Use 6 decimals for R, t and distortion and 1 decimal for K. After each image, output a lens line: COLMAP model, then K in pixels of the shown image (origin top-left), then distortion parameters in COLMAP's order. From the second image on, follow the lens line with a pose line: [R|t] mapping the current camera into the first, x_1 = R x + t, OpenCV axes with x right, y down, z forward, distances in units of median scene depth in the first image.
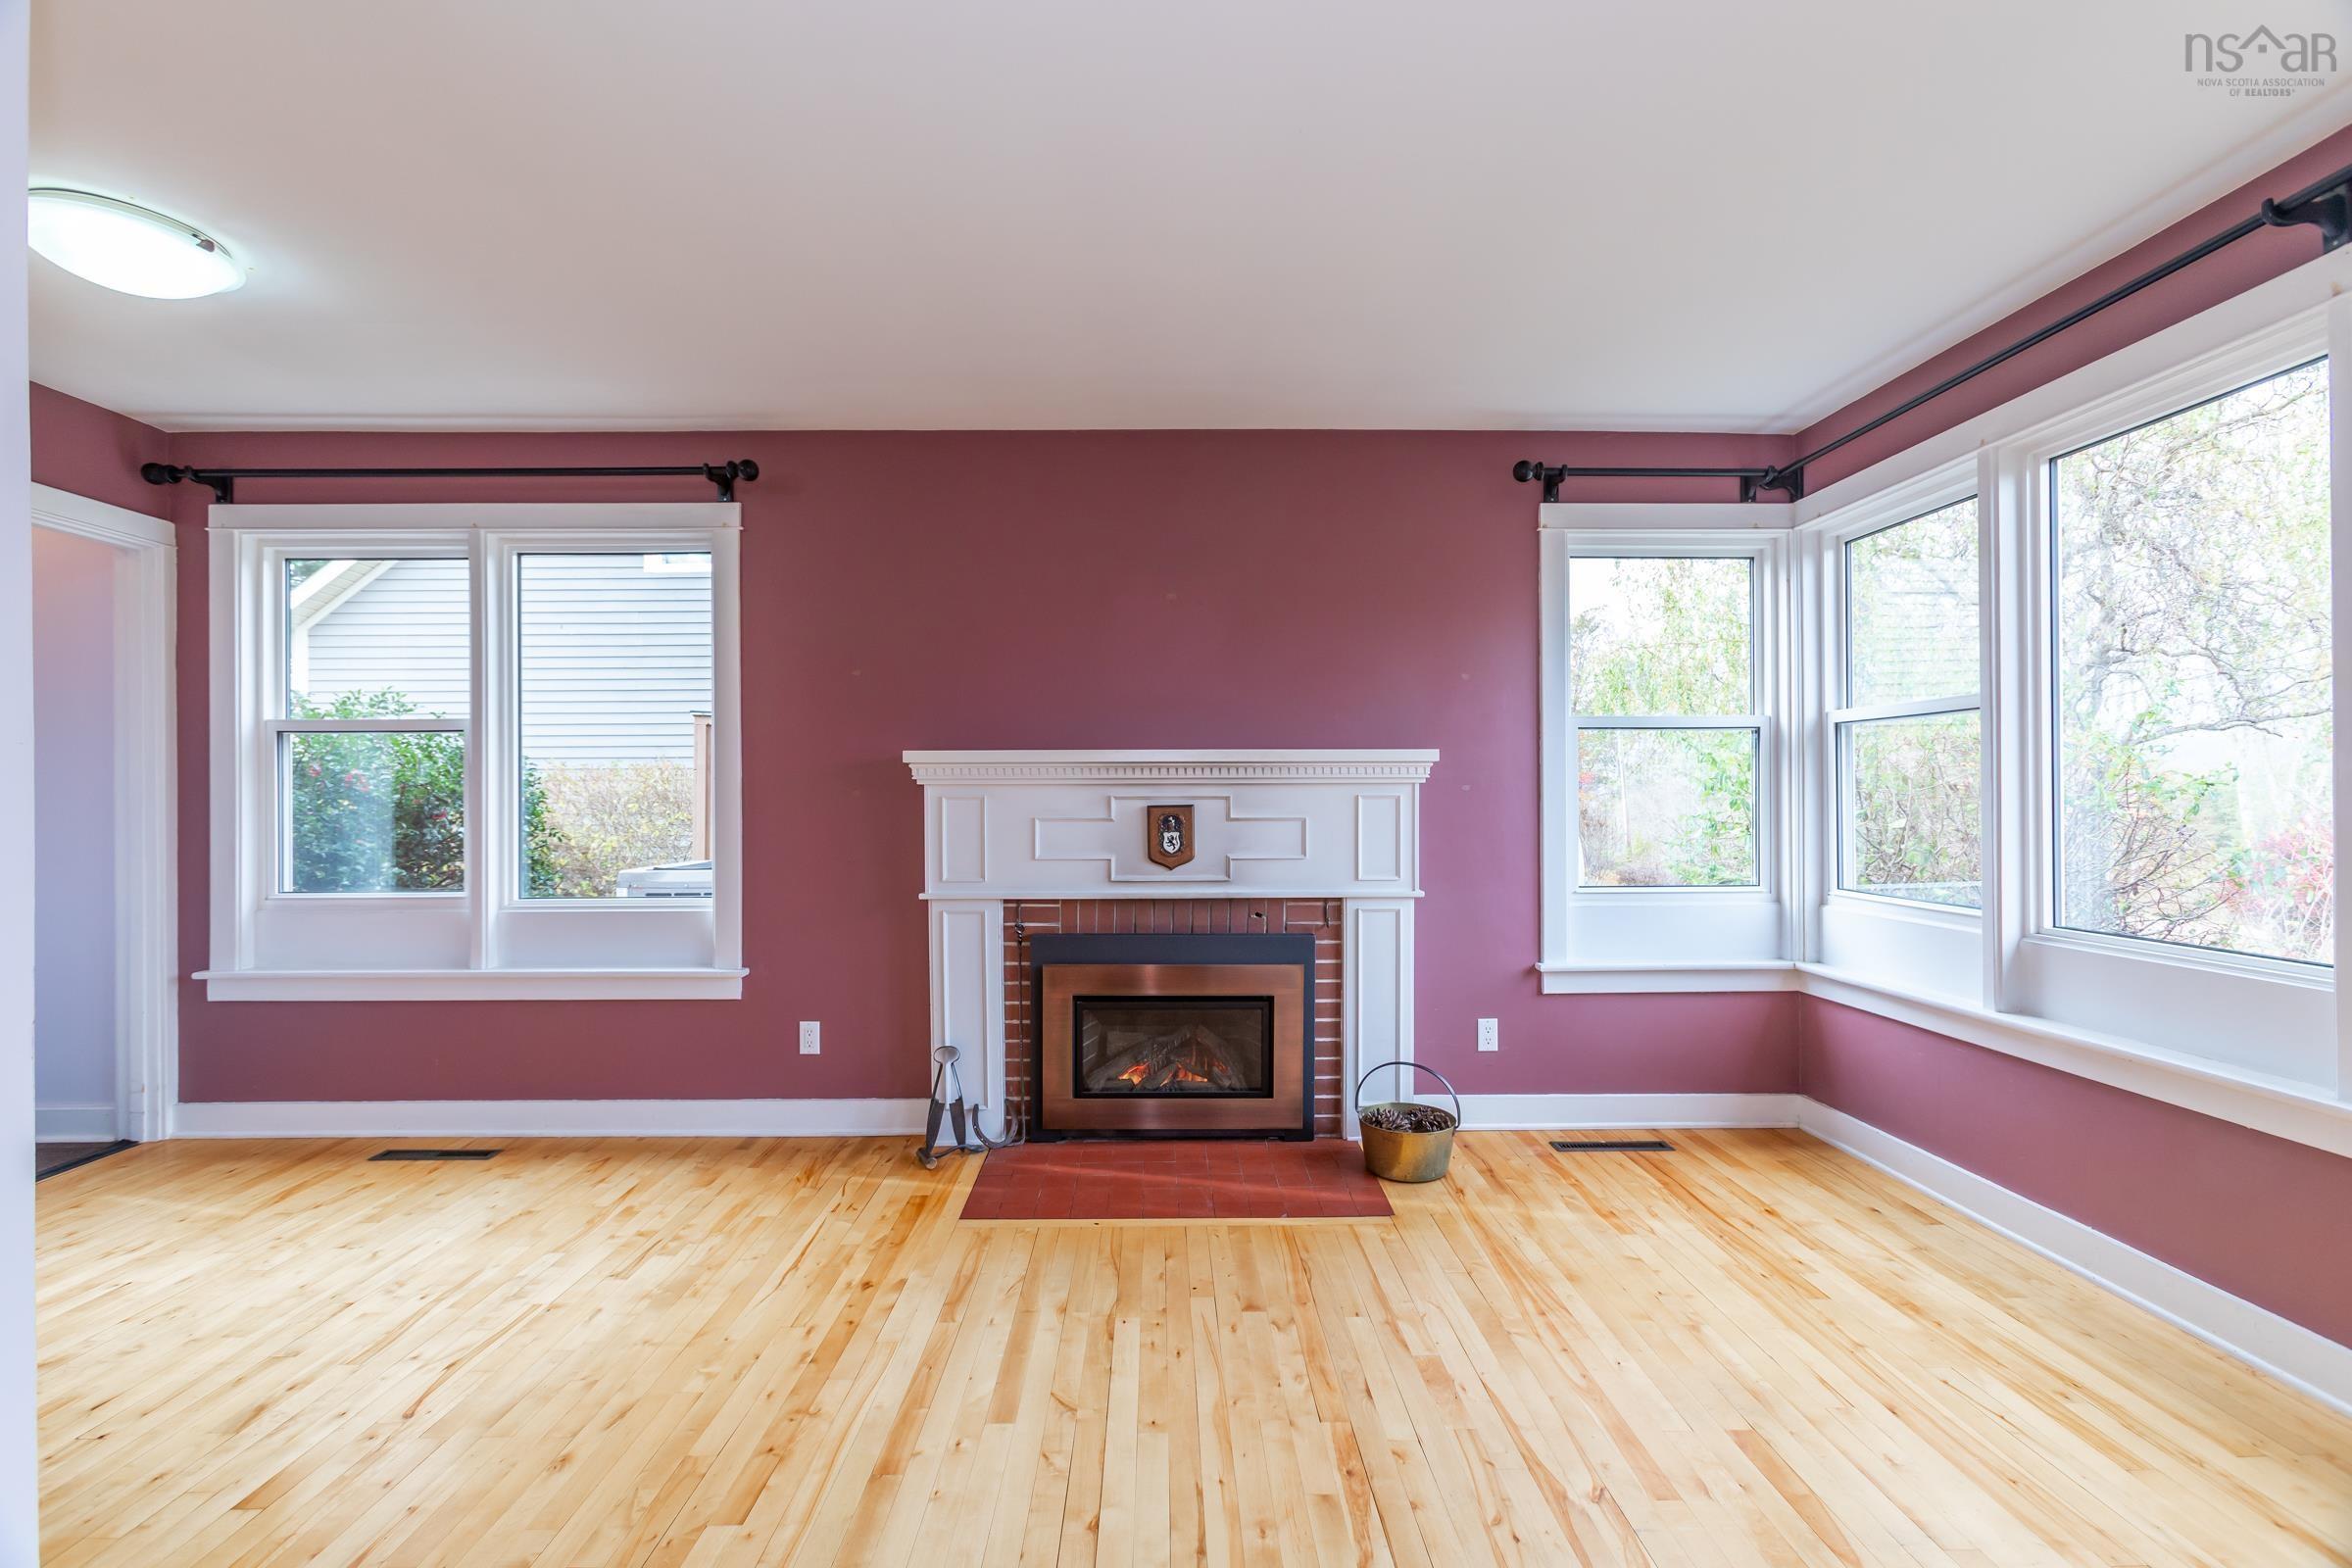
lens RADIAL K [[1045.0, 0, 1175.2], [0, 1045.0, 796.7], [0, 0, 1]] dist [-0.017068, 0.010492]
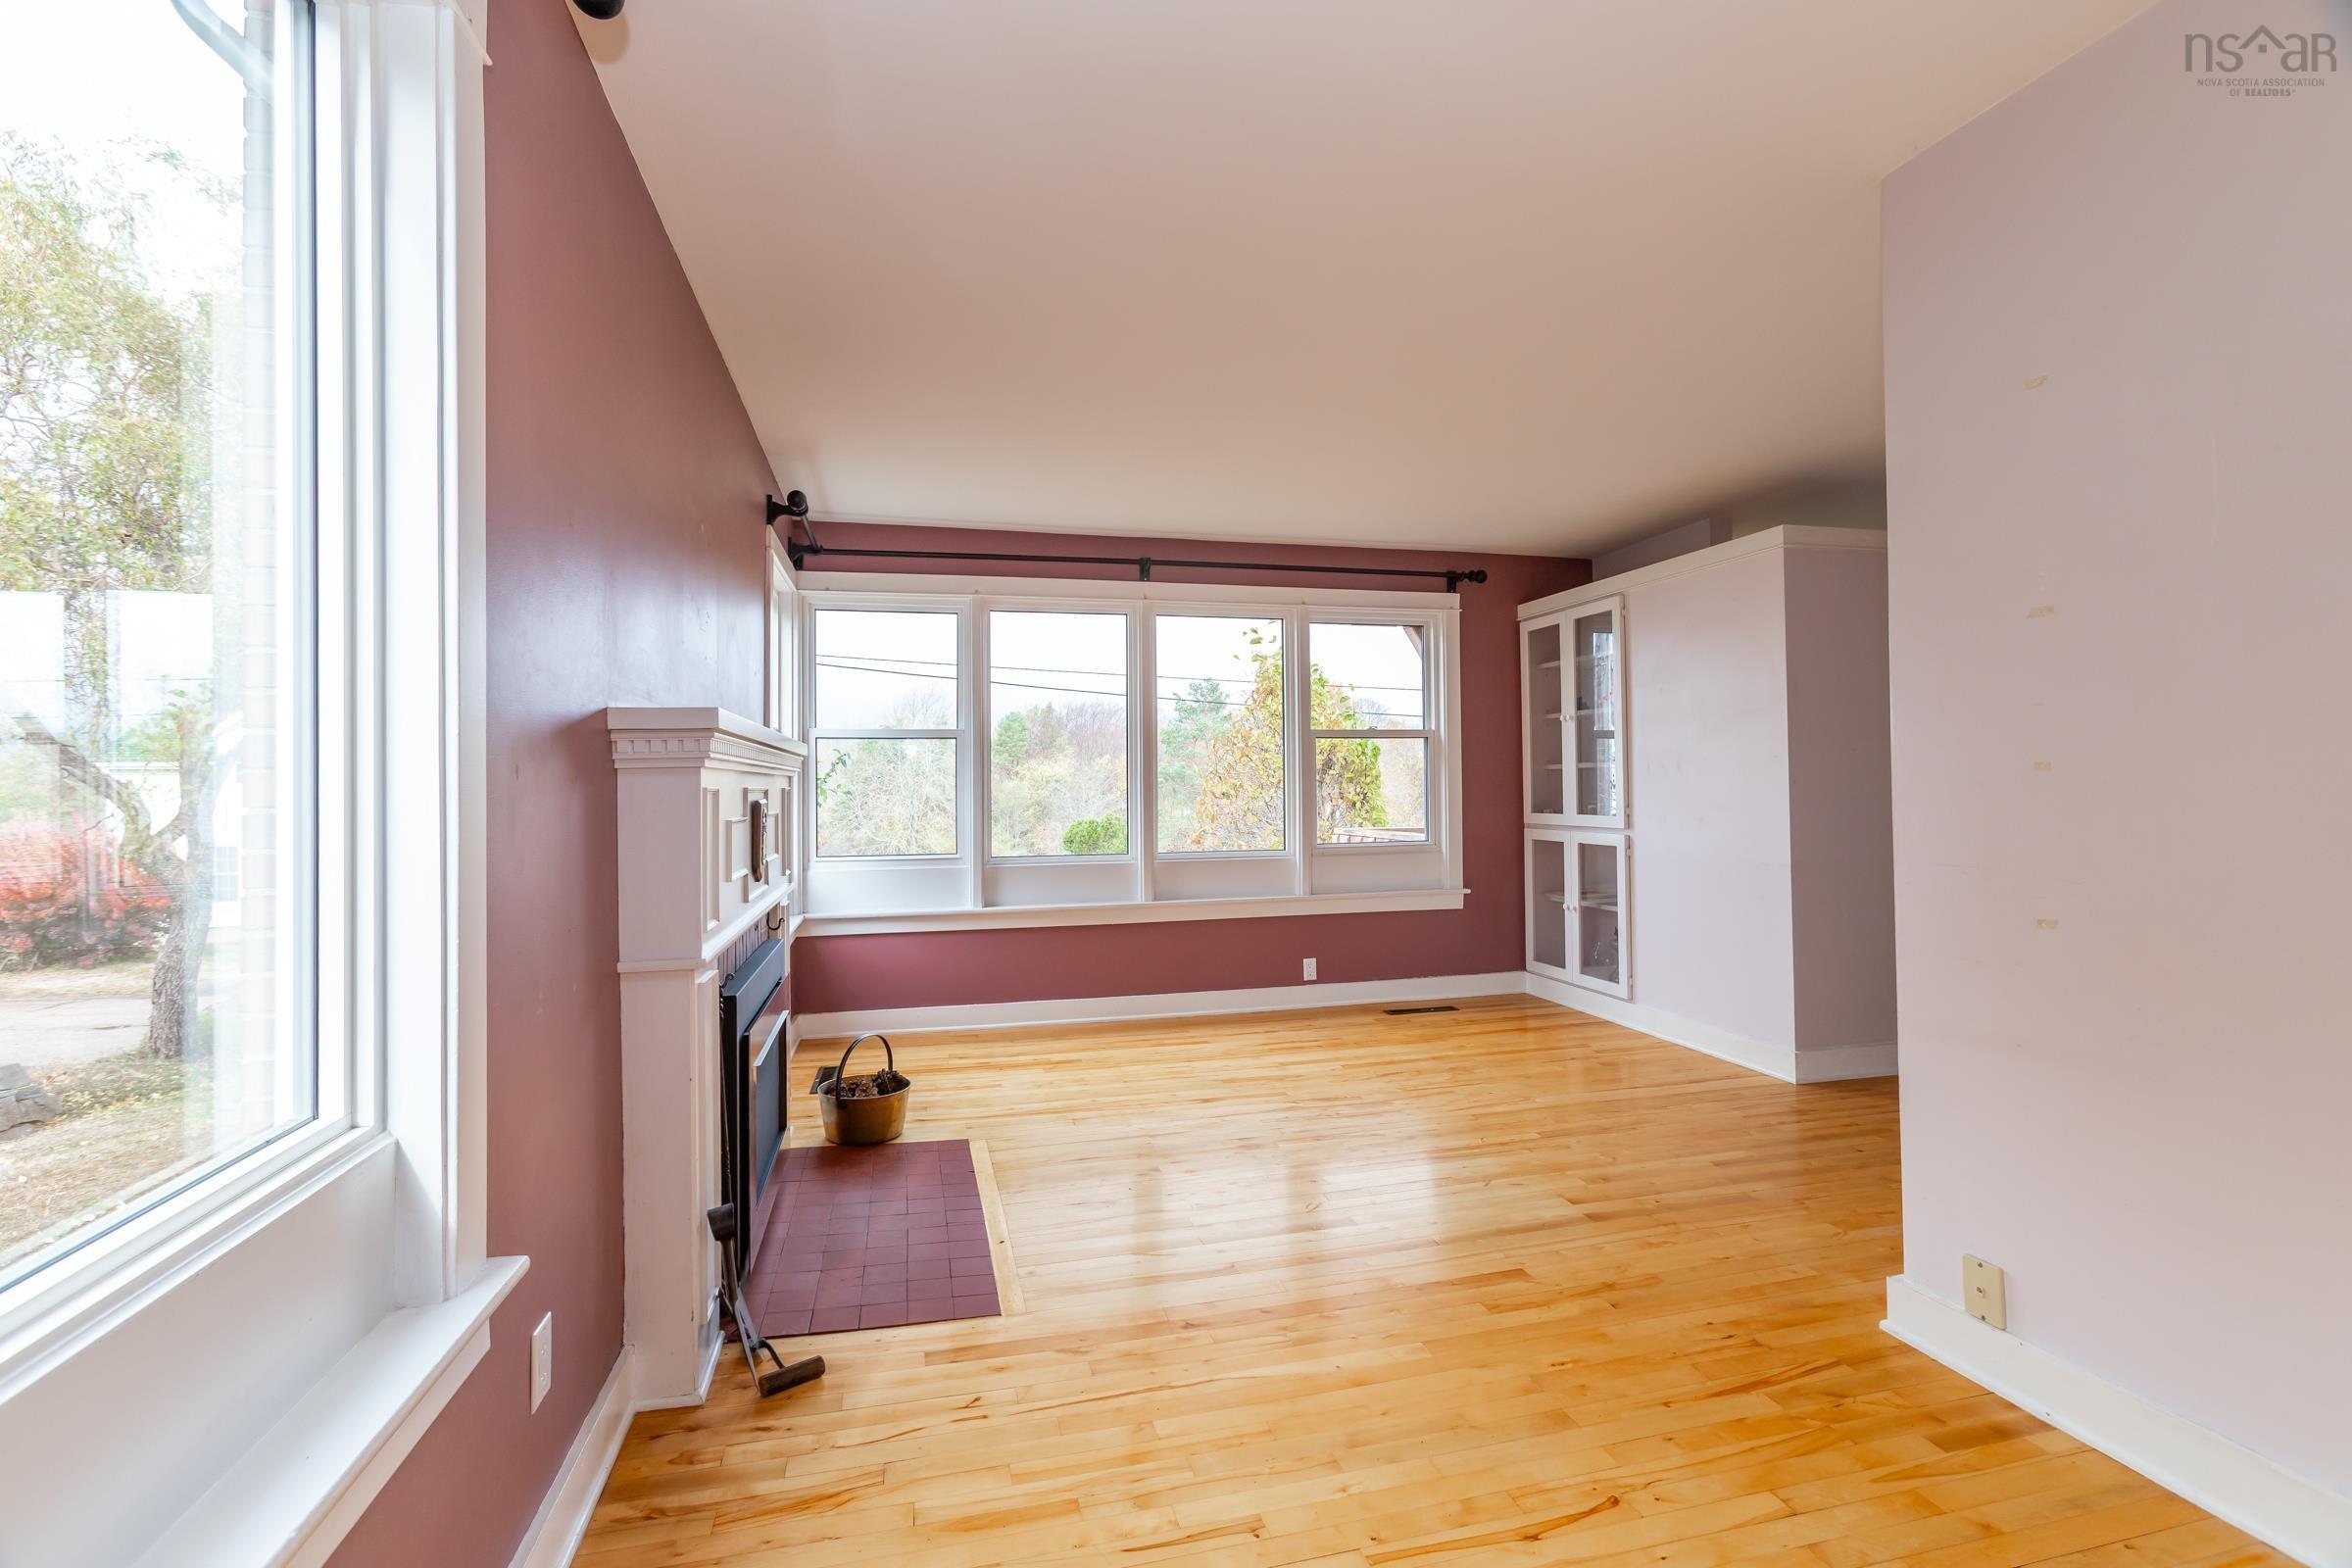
lens RADIAL K [[1045.0, 0, 1161.4], [0, 1045.0, 779.4], [0, 0, 1]] dist [-0.017068, 0.010492]
pose [[-0.214617, 0.010038, 0.976647, -0.848205], [0.013415, 0.999883, -0.007329, 0.000668], [-0.976606, 0.011529, -0.214727, 0.870788]]
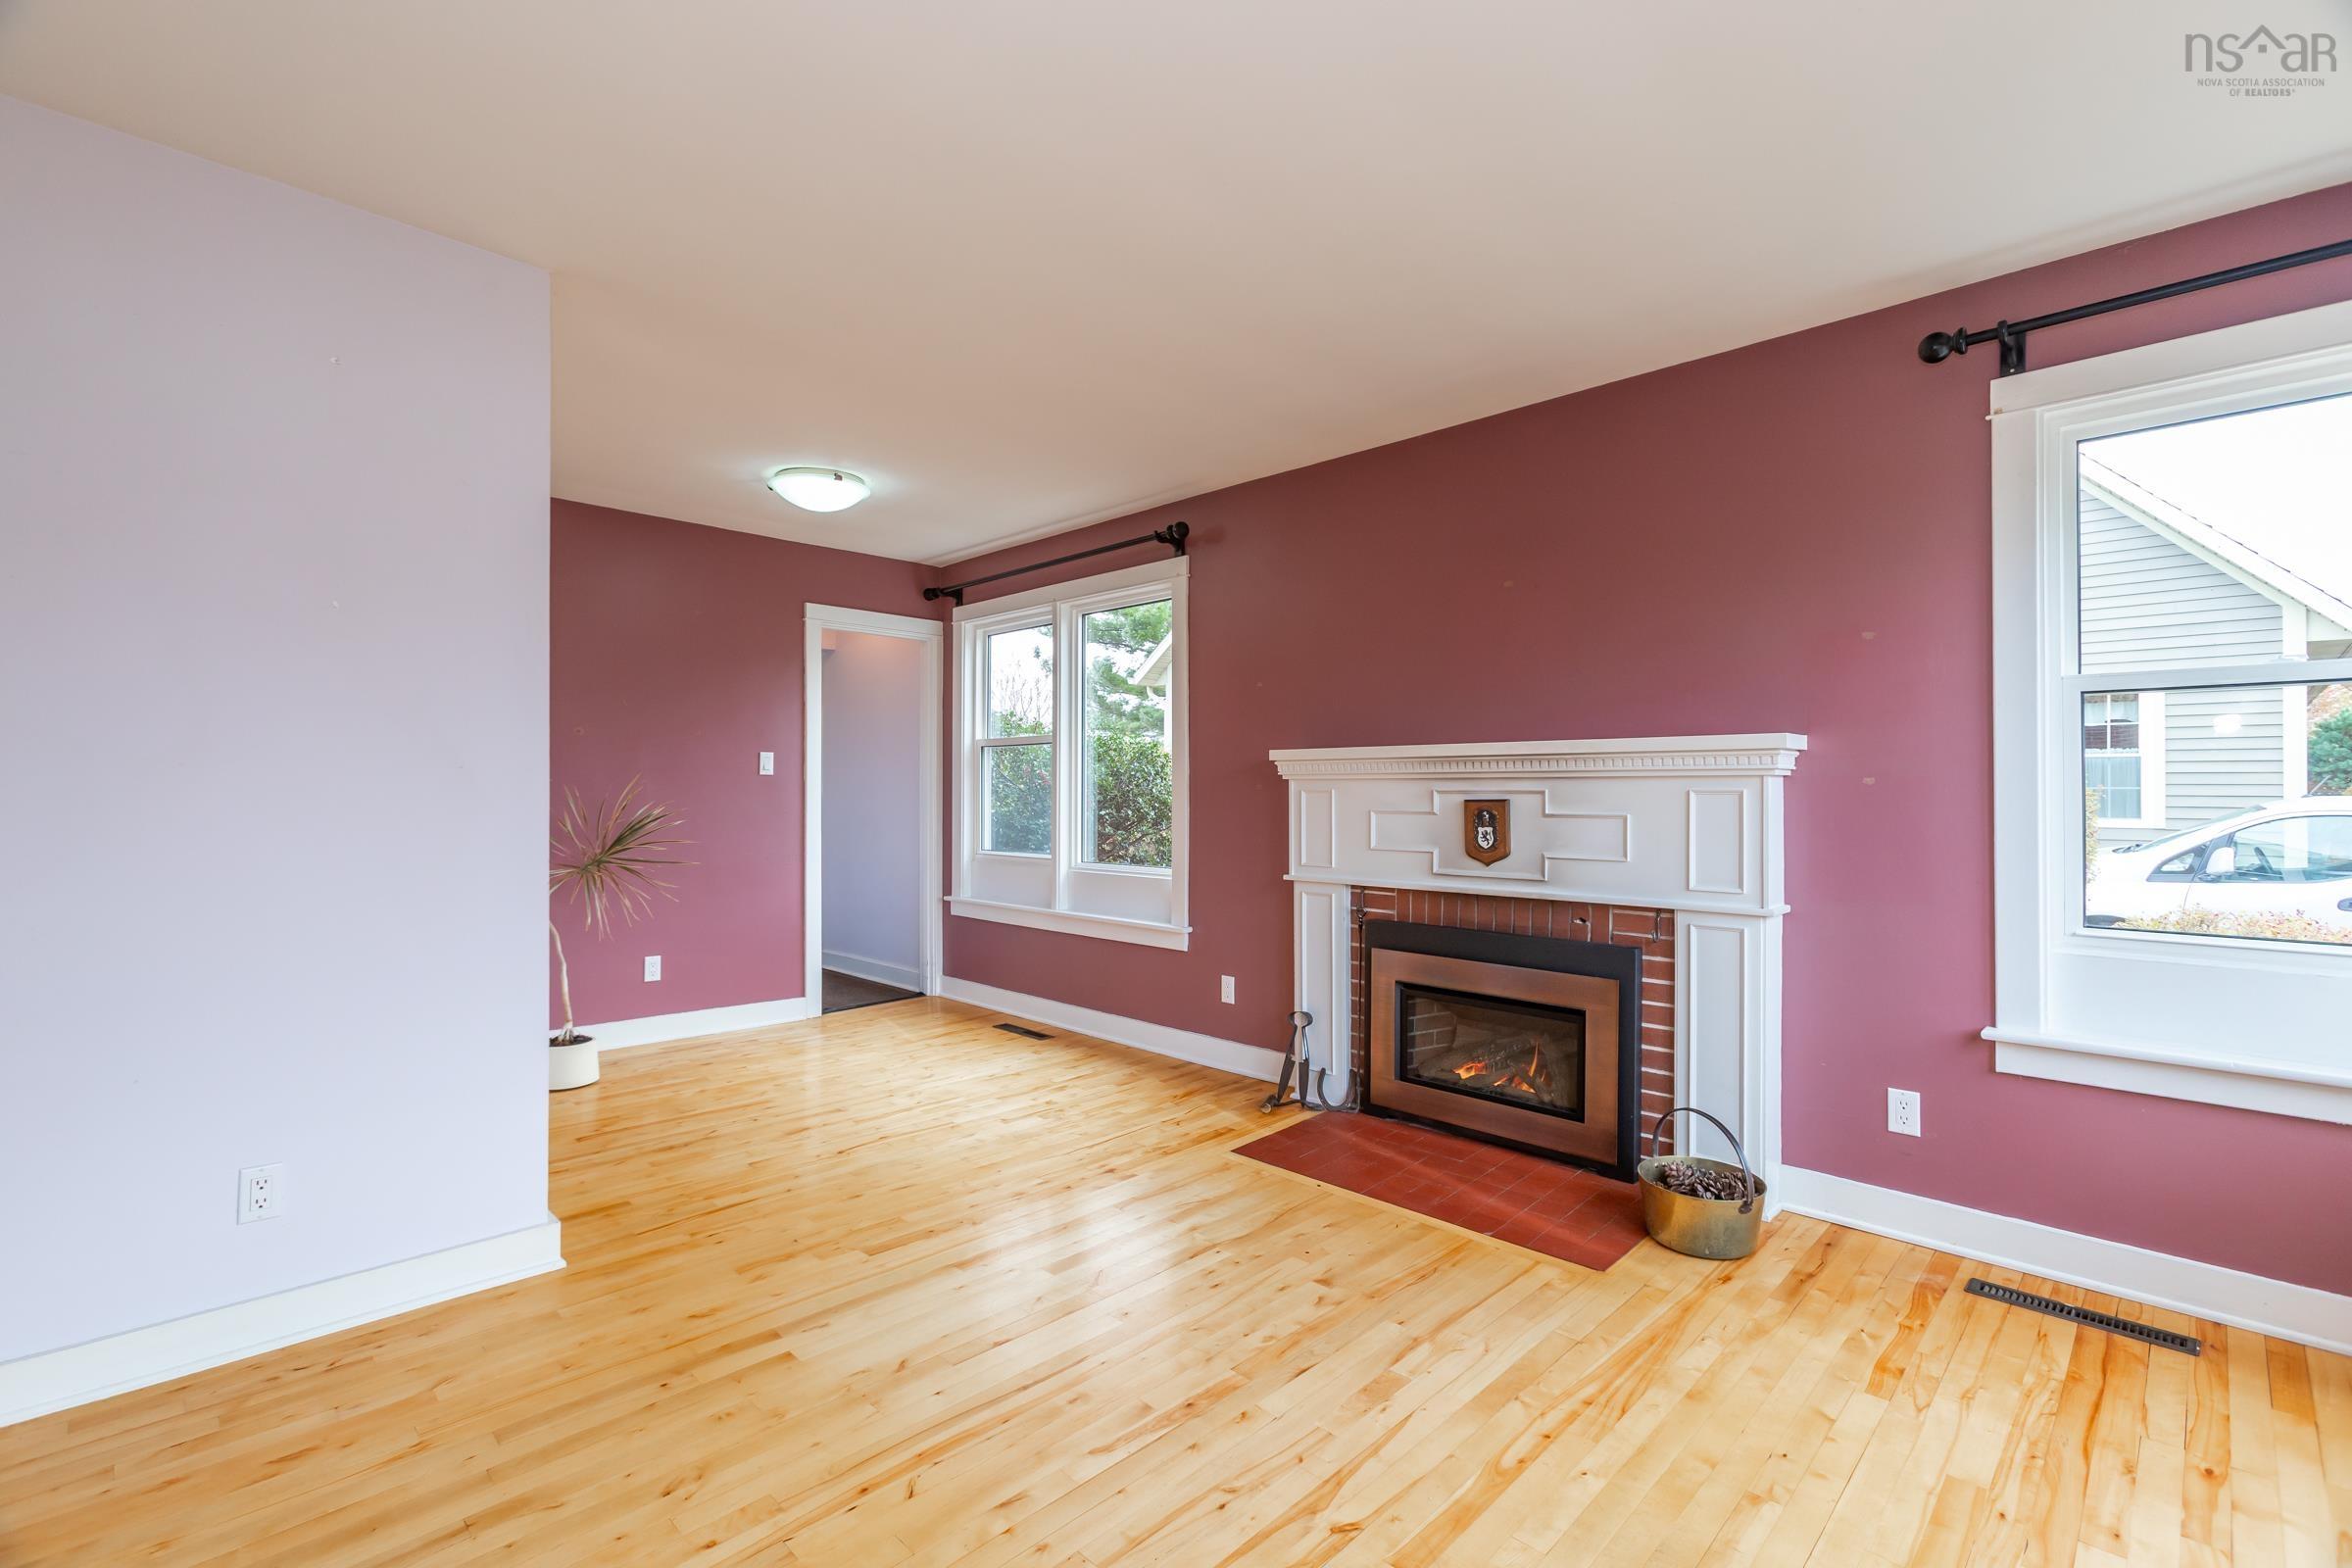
lens RADIAL K [[1045.0, 0, 1168.1], [0, 1045.0, 782.8], [0, 0, 1]] dist [-0.017068, 0.010492]
pose [[0.697116, -0.001380, -0.716957, 0.485942], [-0.003747, 0.999977, -0.005569, -0.000779], [0.716948, 0.006569, 0.697095, 0.109694]]
